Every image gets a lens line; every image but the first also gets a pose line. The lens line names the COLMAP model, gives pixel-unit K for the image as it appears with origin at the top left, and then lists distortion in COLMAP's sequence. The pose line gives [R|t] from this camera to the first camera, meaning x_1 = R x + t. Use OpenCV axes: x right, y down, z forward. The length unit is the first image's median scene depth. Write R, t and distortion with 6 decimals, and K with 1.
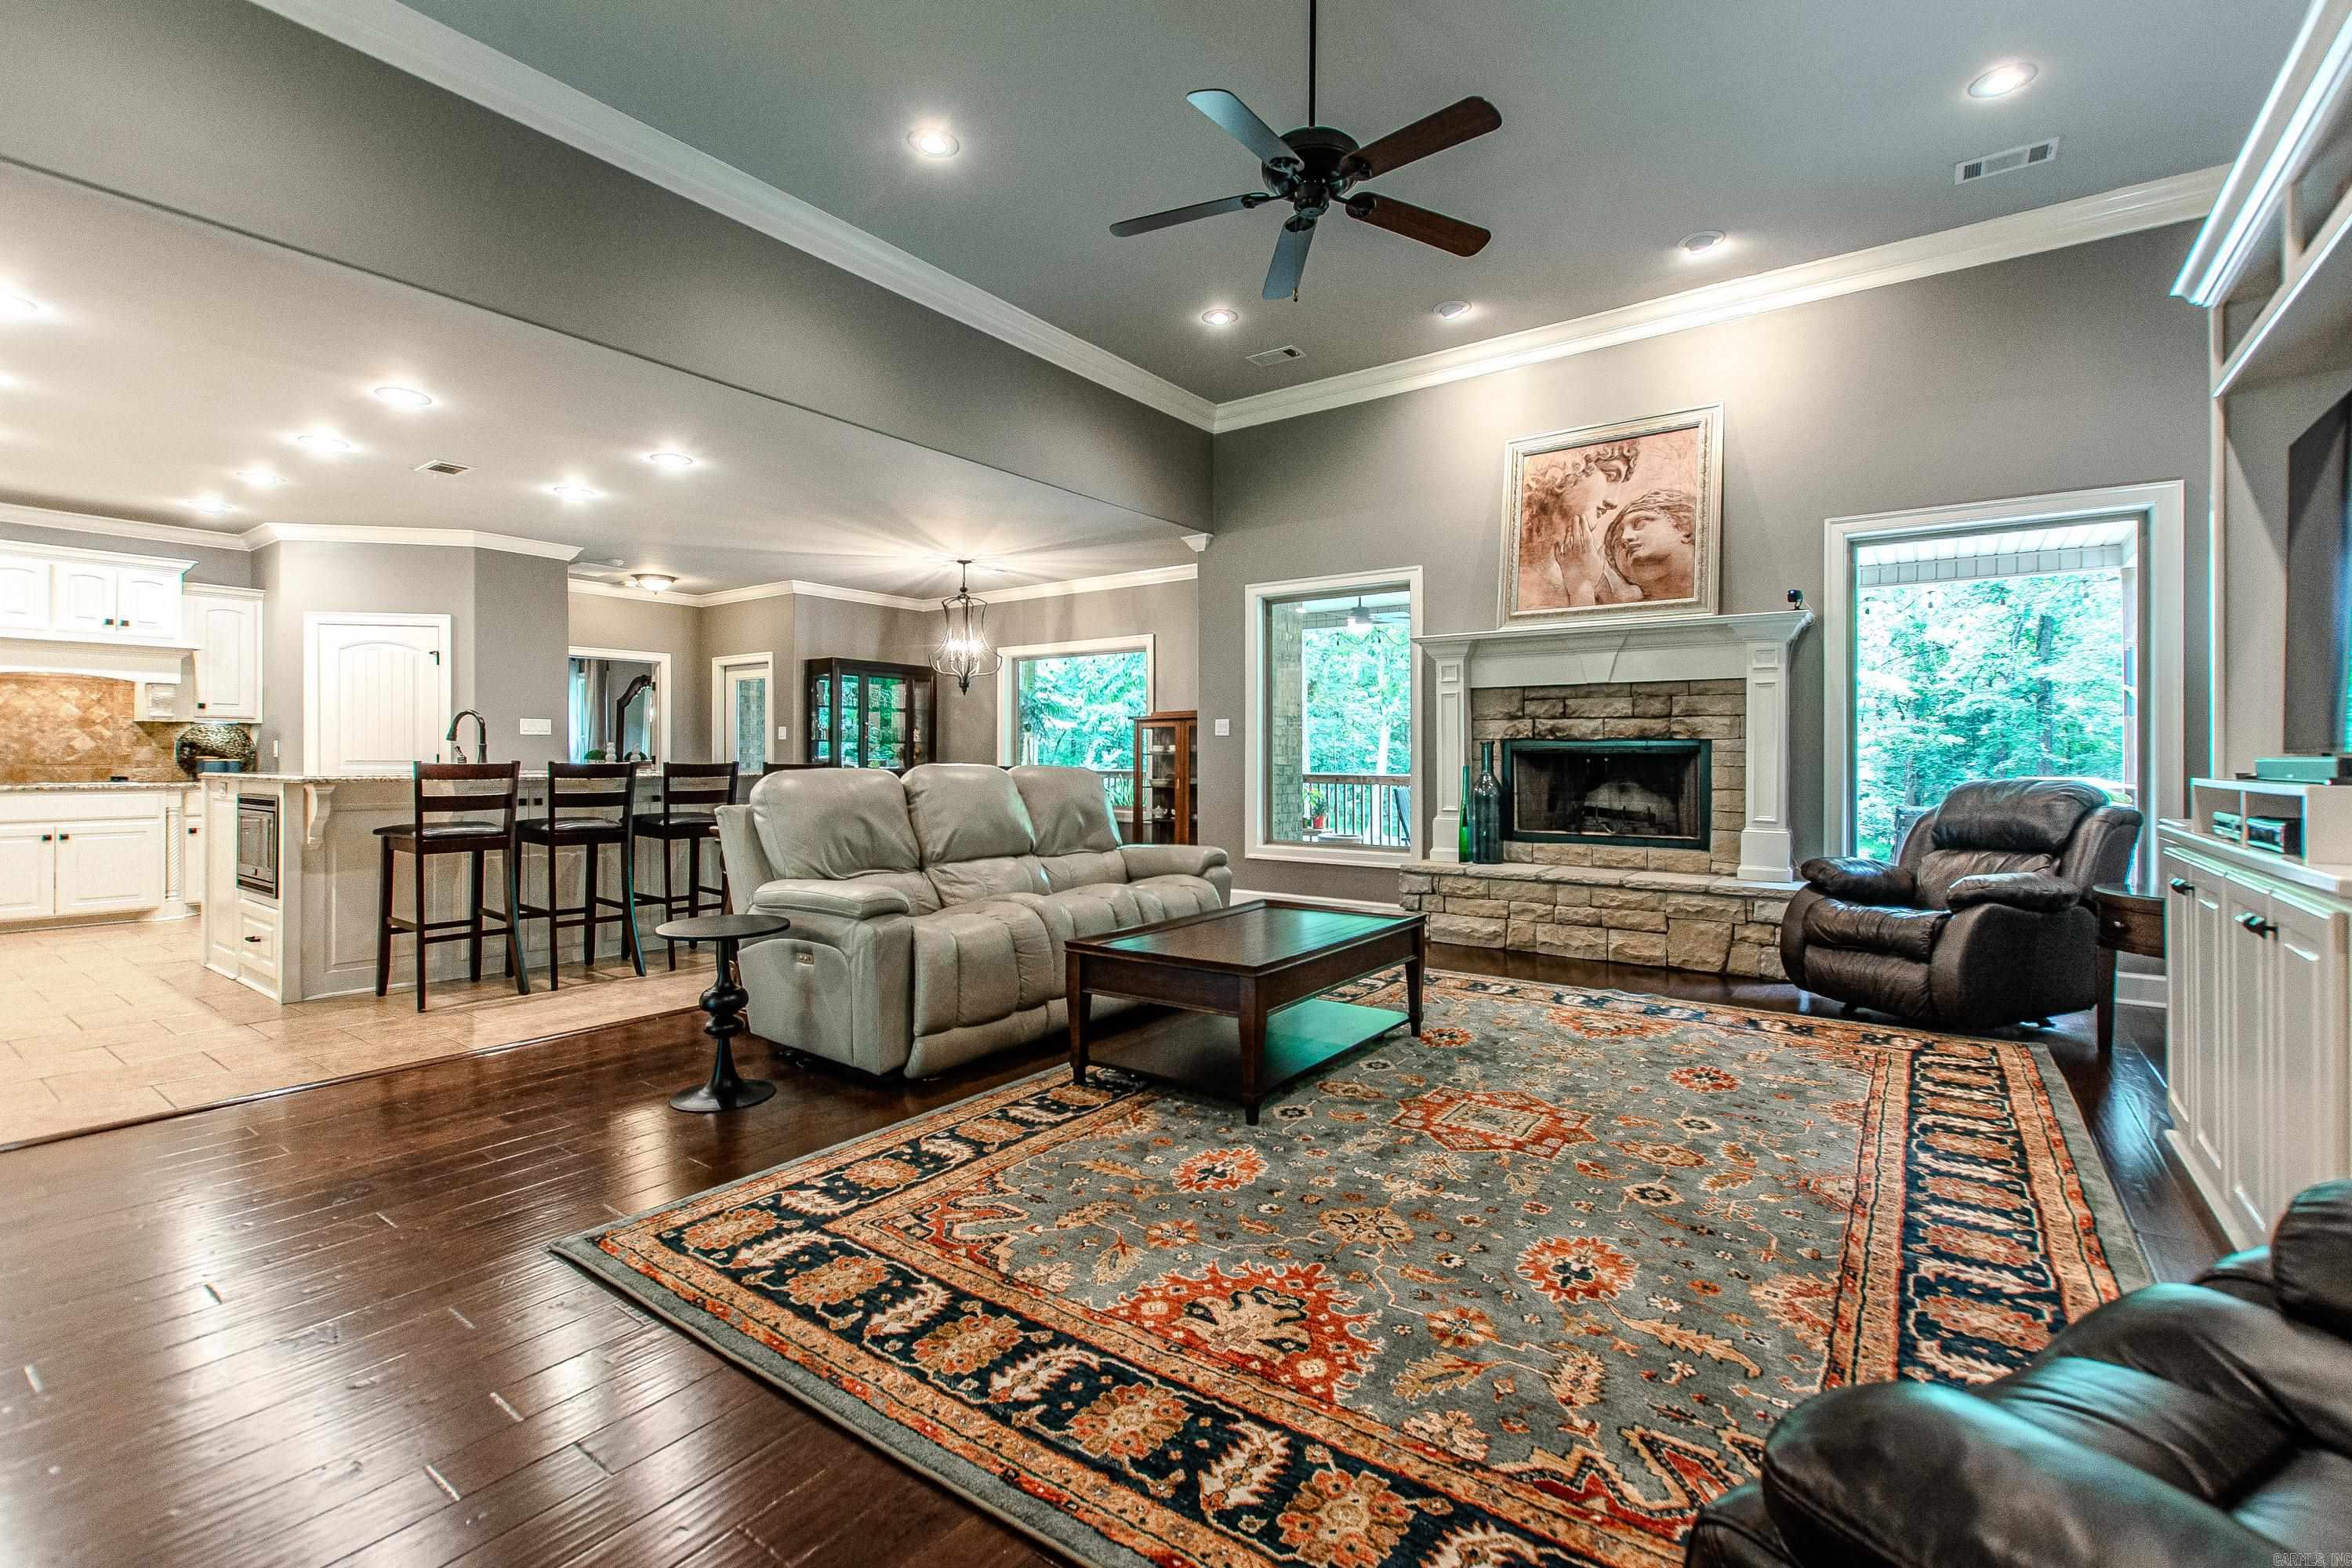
lens RADIAL K [[1058.6, 0, 1207.7], [0, 1058.6, 757.6], [0, 0, 1]] dist [0.000946, -0.000968]
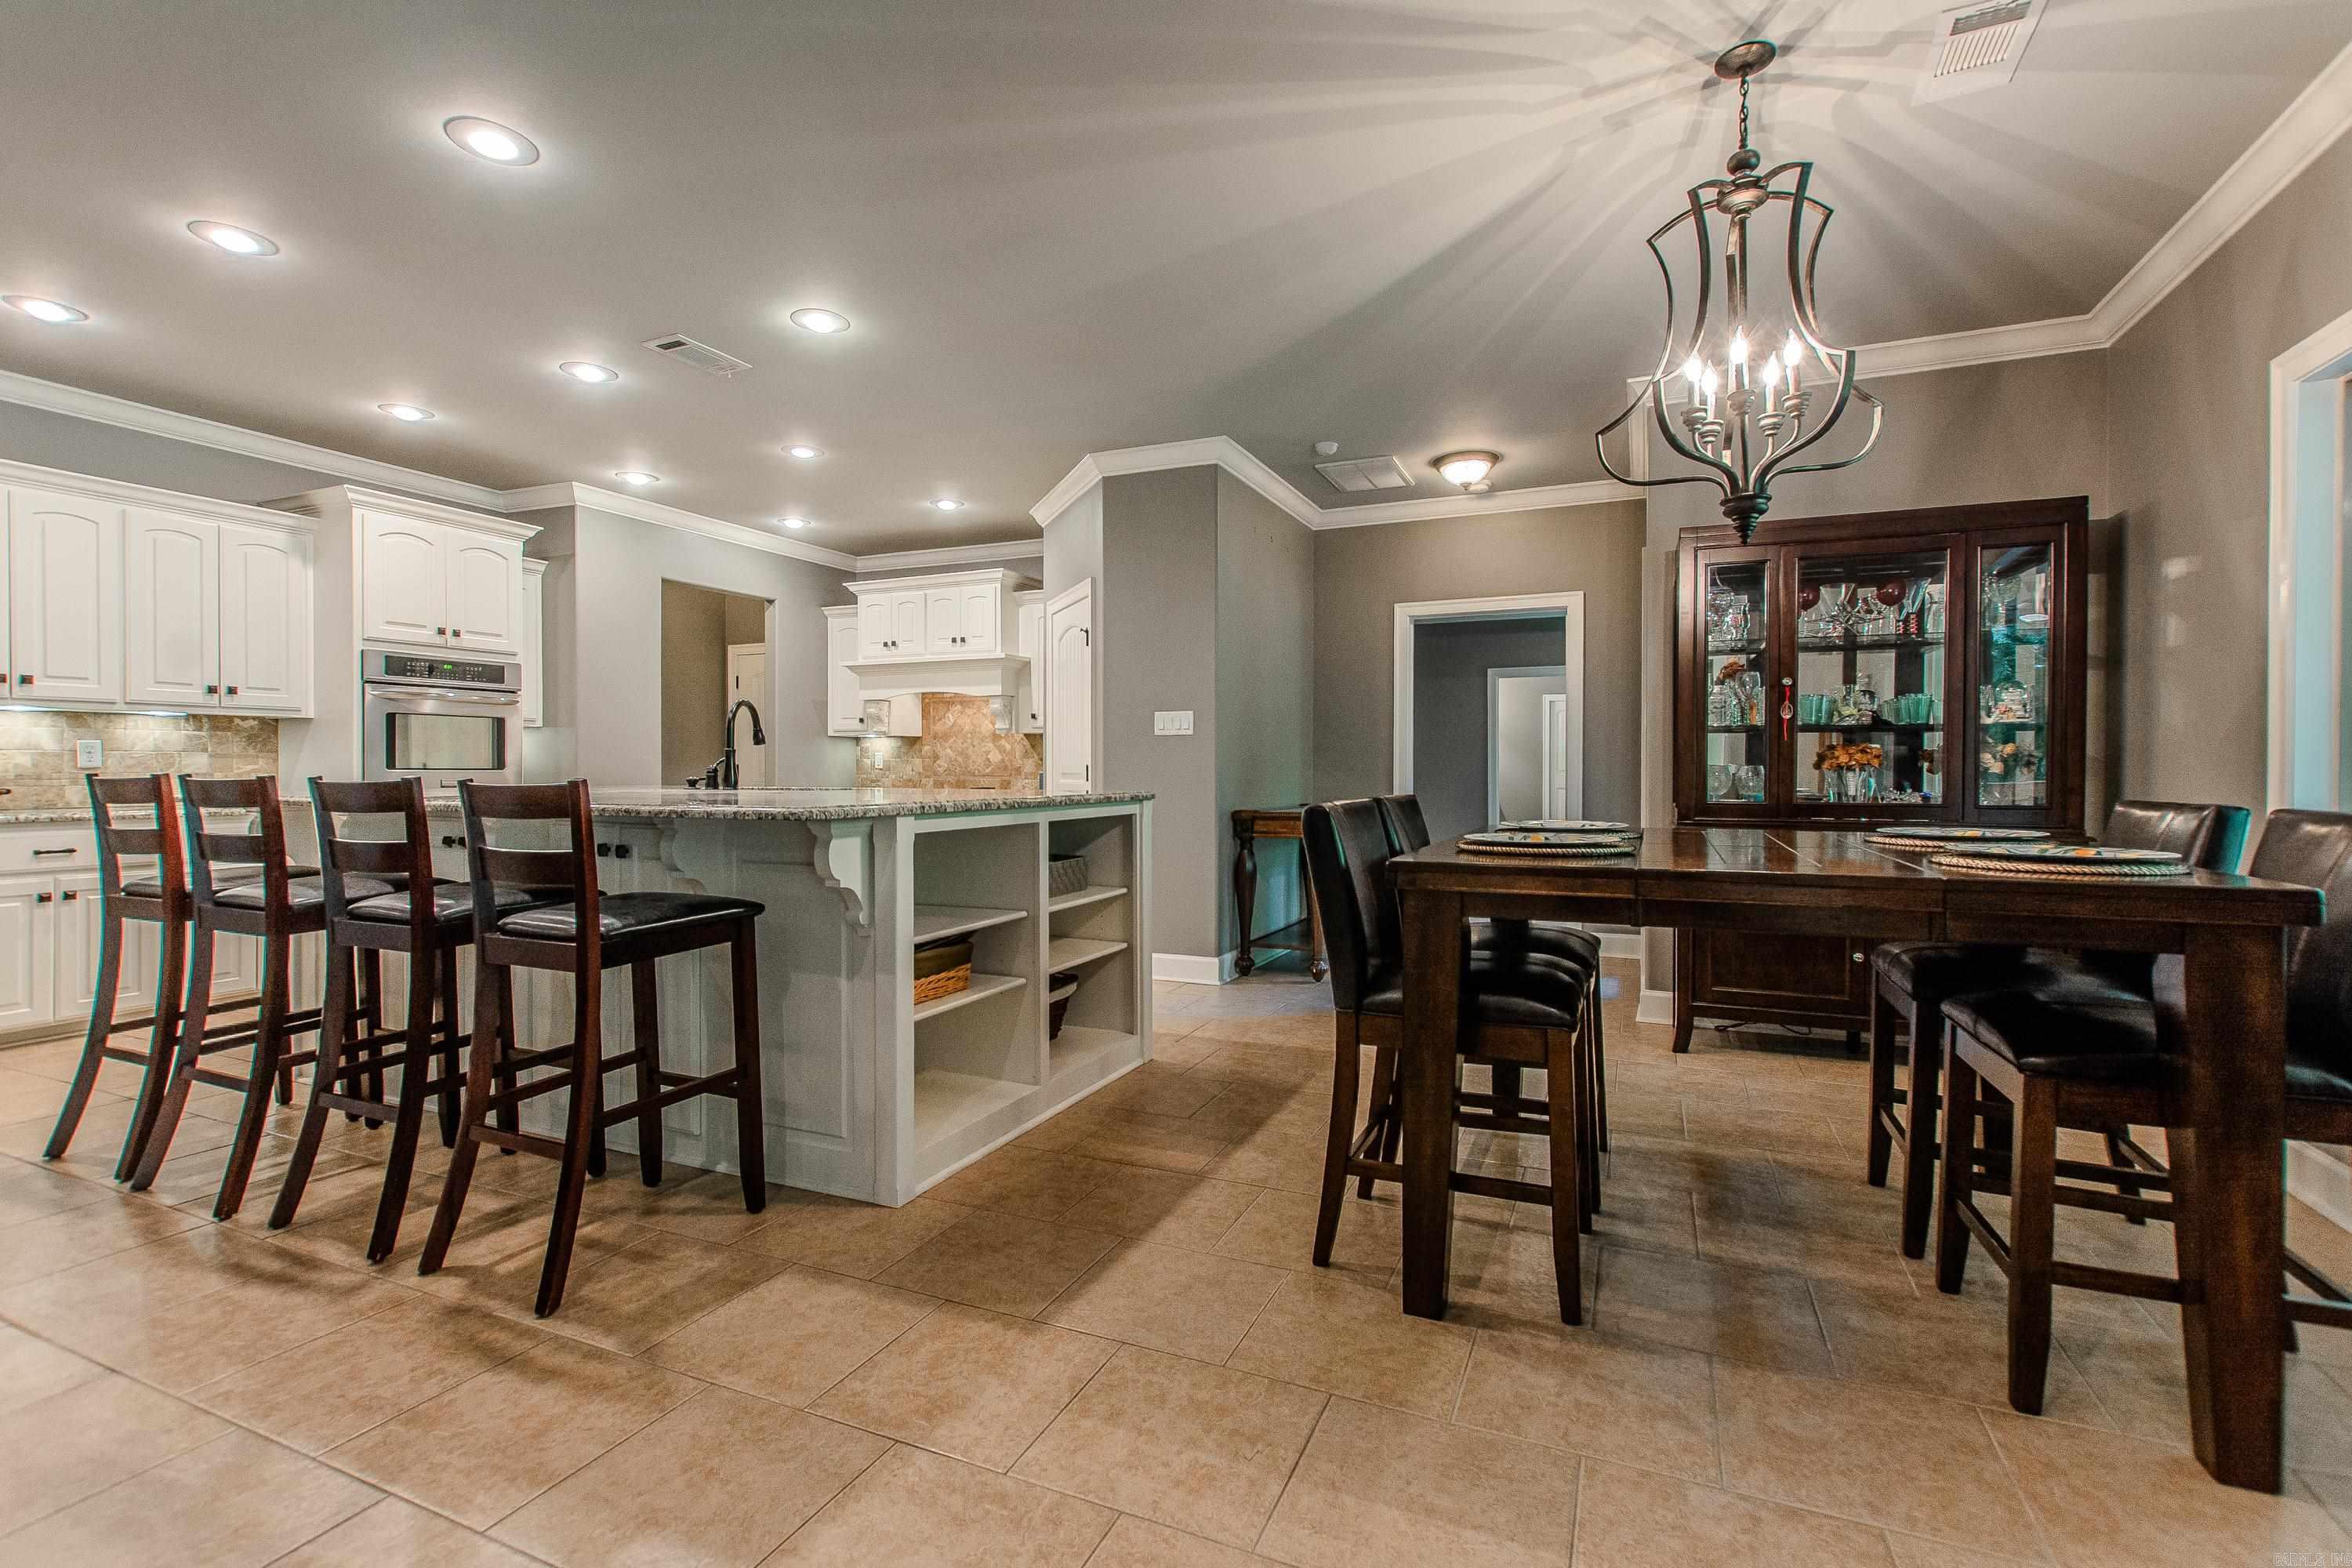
lens RADIAL K [[1028.9, 0, 1213.9], [0, 1028.9, 779.5], [0, 0, 1]] dist [0.029231, -0.017644]
pose [[0.229175, 0.008409, -0.973349, 0.012755], [-0.001768, 0.999965, 0.008223, 0.001185], [0.973384, -0.000163, 0.229182, 1.223857]]
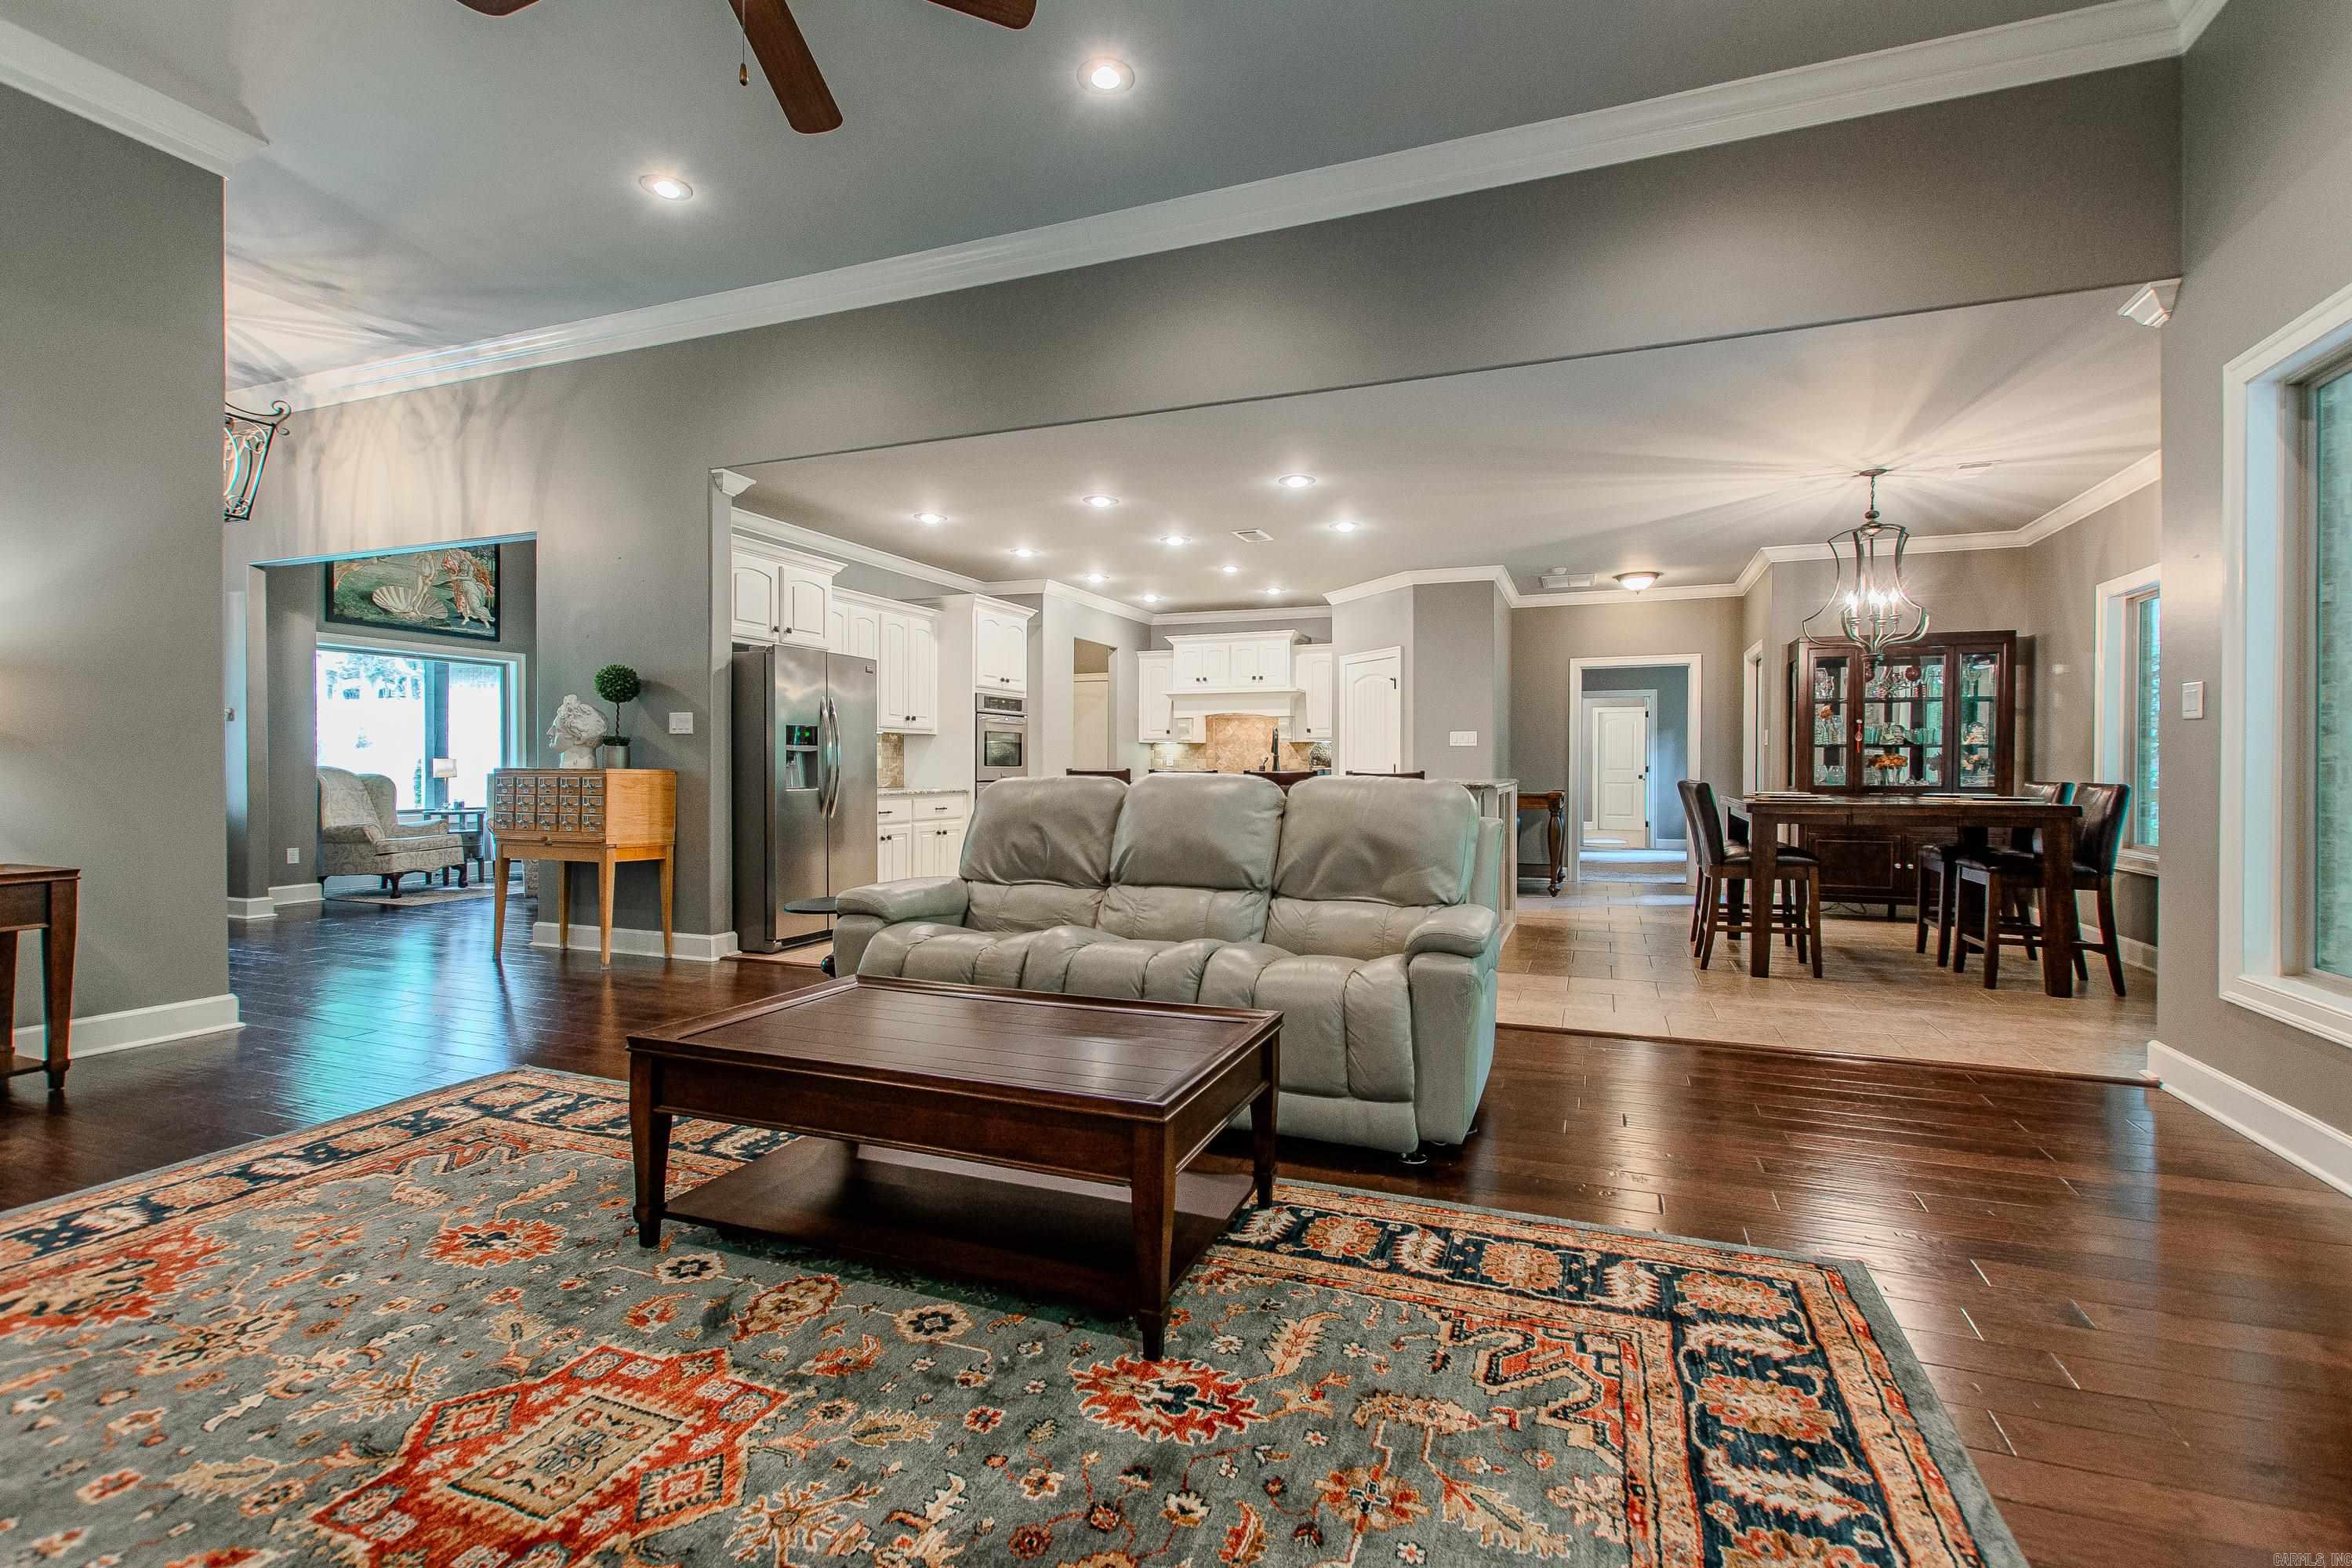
lens RADIAL K [[1034.2, 0, 1175.6], [0, 1034.2, 778.7], [0, 0, 1]] dist [0.002541, -0.003684]
pose [[0.239000, 0.010521, -0.970963, 0.457093], [-0.004037, 0.999943, 0.009841, 0.003394], [0.971011, 0.001568, 0.239029, 0.644765]]
